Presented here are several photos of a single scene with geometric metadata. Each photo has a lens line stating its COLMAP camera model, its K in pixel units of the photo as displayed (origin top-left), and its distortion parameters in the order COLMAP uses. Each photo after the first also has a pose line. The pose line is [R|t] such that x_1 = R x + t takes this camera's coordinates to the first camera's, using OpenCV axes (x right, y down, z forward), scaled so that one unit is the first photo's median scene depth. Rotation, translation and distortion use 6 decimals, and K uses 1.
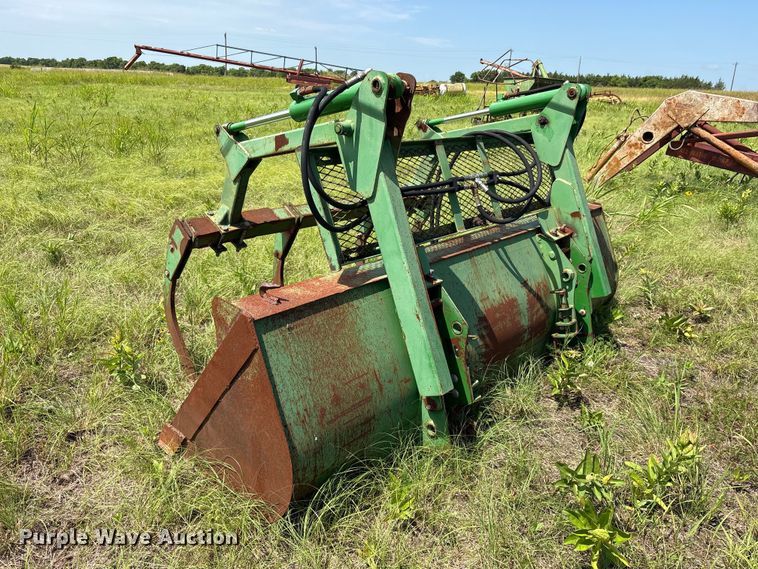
lens RADIAL K [[574.6, 0, 377.8], [0, 574.6, 276.1], [0, 0, 1]] dist [0.050849, -0.054140]
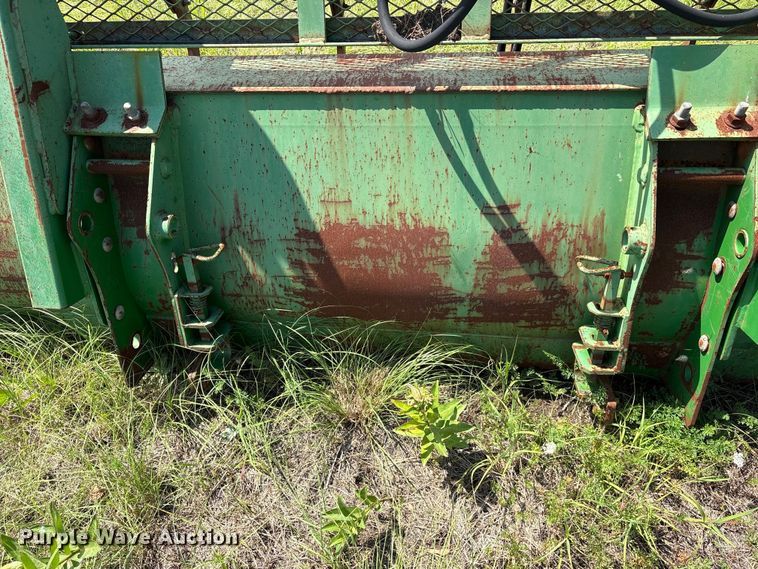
lens RADIAL K [[574.6, 0, 377.8], [0, 574.6, 276.1], [0, 0, 1]] dist [0.050849, -0.054140]
pose [[0.567851, 0.518342, -0.639427, 0.527156], [-0.175444, 0.835189, 0.521227, -0.161569], [0.804217, -0.183795, 0.565203, 0.705327]]
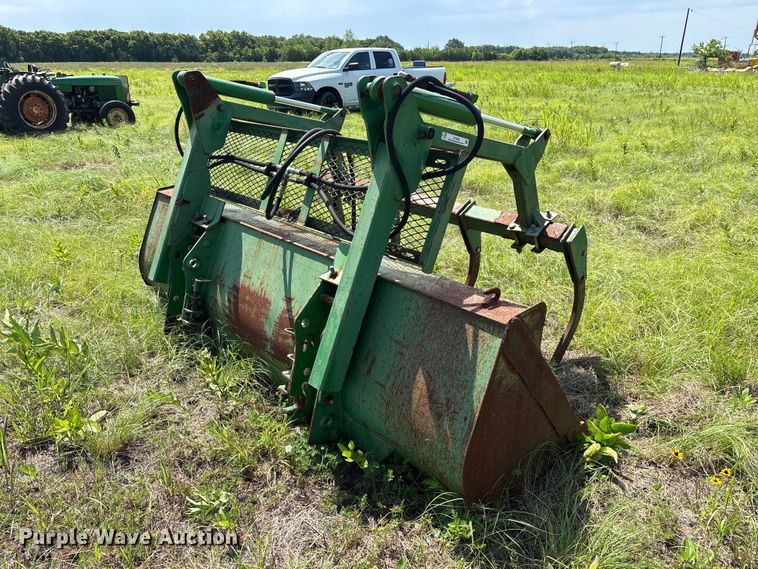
lens RADIAL K [[572.7, 0, 375.8], [0, 572.7, 283.8], [0, 0, 1]] dist [0.029710, -0.024978]
pose [[-0.097575, 0.327304, -0.939868, 1.126696], [-0.317227, 0.884886, 0.341091, -0.374918], [0.943317, 0.331433, 0.017487, 1.156954]]
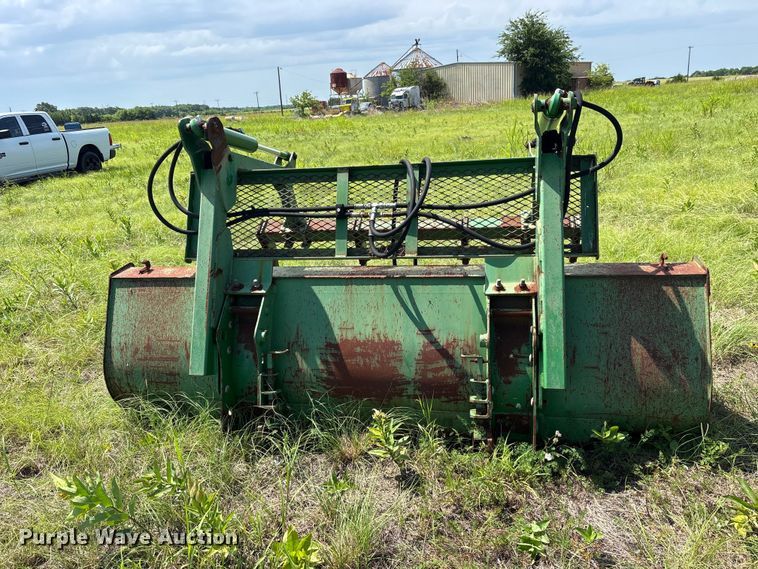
lens RADIAL K [[572.7, 0, 375.8], [0, 572.7, 283.8], [0, 0, 1]] dist [0.029710, -0.024978]
pose [[0.502670, 0.191962, -0.842896, 0.977796], [-0.193324, 0.975302, 0.106826, -0.143037], [0.842585, 0.109254, 0.527366, 0.491314]]
